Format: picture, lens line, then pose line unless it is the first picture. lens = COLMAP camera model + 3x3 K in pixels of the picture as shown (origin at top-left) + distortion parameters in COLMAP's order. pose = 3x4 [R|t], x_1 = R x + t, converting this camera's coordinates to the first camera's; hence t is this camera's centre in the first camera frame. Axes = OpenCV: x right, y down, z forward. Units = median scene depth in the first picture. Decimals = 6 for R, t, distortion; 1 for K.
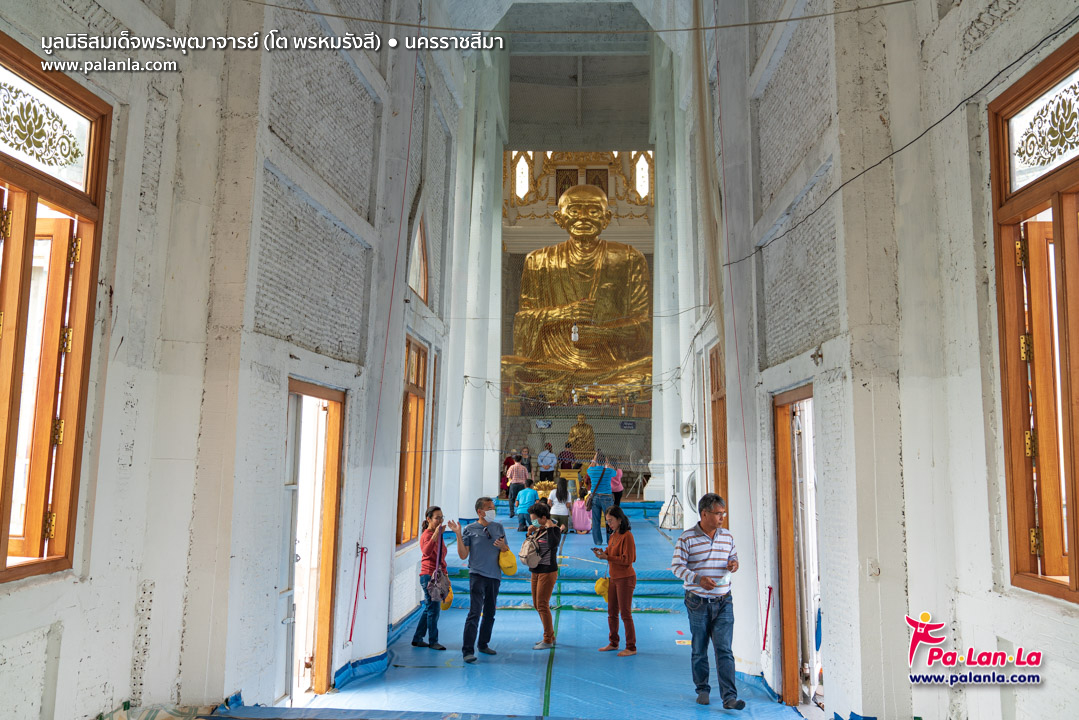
lens RADIAL K [[1025.8, 0, 539.2], [0, 1025.8, 361.0], [0, 0, 1]] dist [-0.000623, 0.000000]
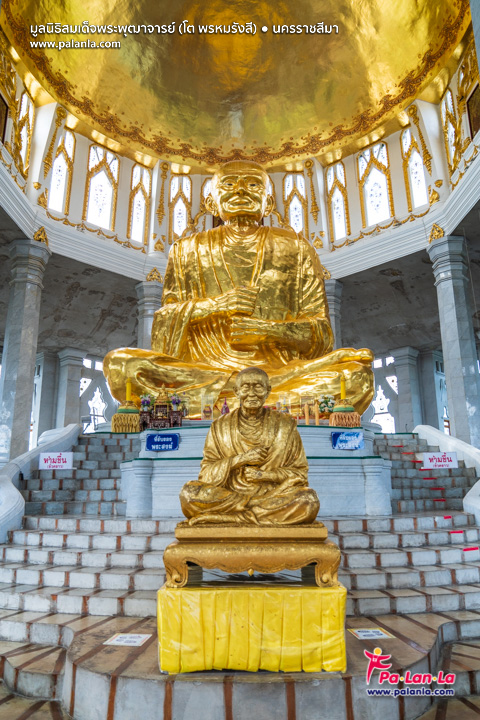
lens RADIAL K [[491.2, 0, 239.5], [0, 491.2, 356.2], [0, 0, 1]] dist [-0.042586, 0.002702]
pose [[0.998975, -0.009920, 0.044155, 0.024373], [0.017273, 0.985396, -0.169401, 0.050899], [-0.041830, 0.169990, 0.984558, 0.649690]]
